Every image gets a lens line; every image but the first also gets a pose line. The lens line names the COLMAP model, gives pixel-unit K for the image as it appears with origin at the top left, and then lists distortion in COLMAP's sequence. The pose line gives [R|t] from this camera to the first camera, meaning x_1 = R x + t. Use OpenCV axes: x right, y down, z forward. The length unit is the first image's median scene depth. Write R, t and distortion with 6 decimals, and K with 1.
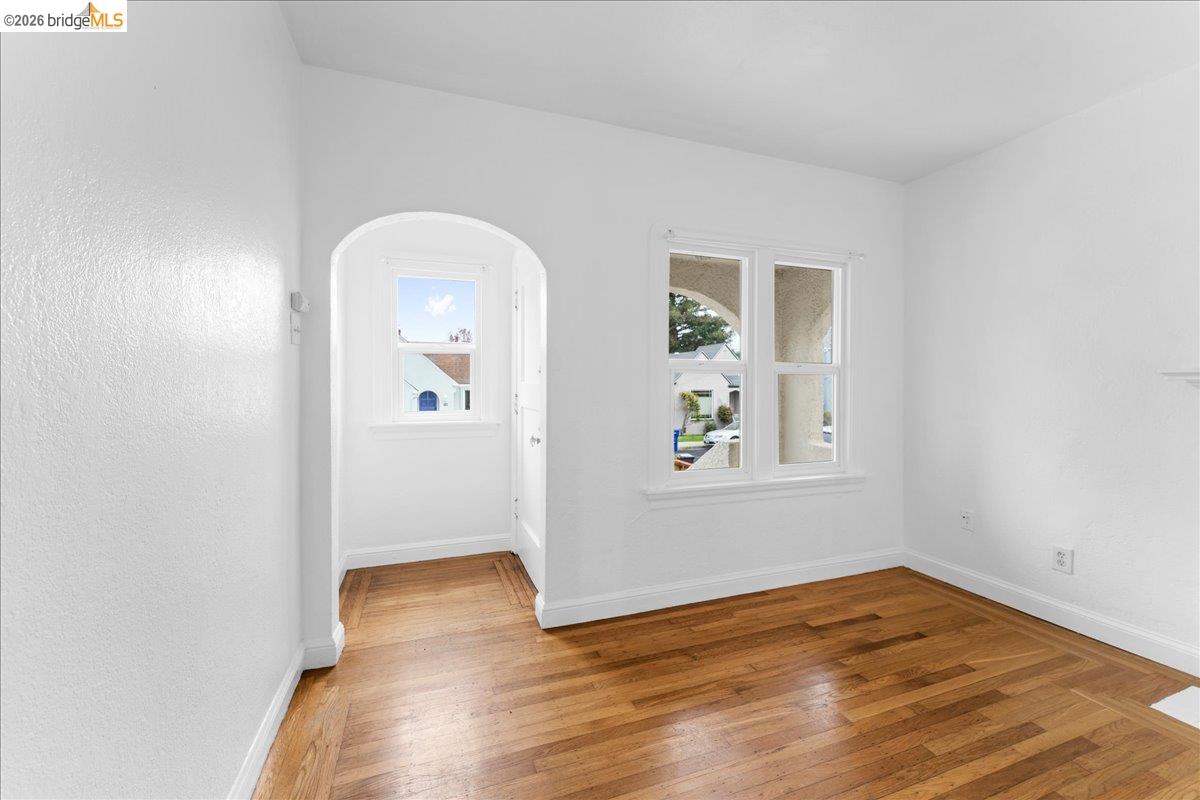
lens RADIAL K [[484.0, 0, 597.8], [0, 484.0, 385.9], [0, 0, 1]] dist [0.002420, -0.000012]
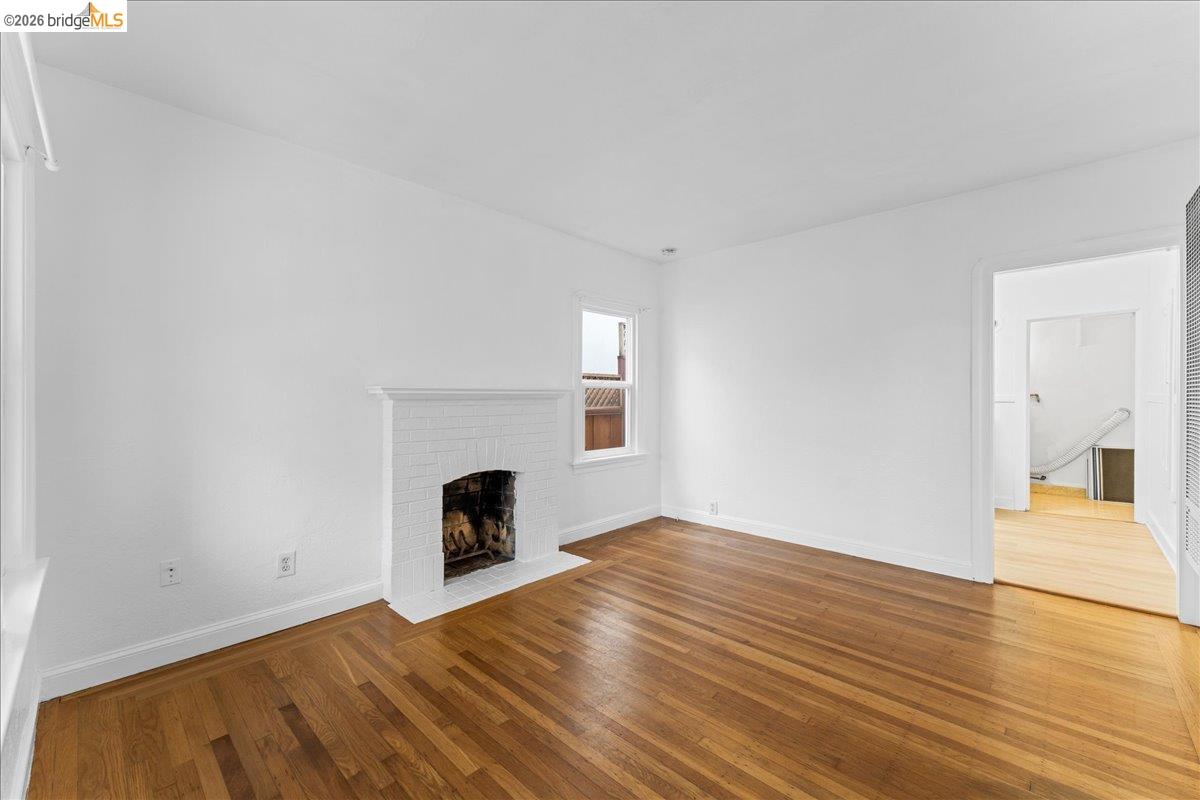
lens RADIAL K [[483.3, 0, 600.0], [0, 483.3, 400.0], [0, 0, 1]] dist [0.001761, 0.000085]
pose [[-0.438746, -0.008226, 0.898574, -0.281910], [0.005956, 0.999910, 0.012062, -0.005616], [-0.898591, 0.010644, -0.438657, 0.871469]]
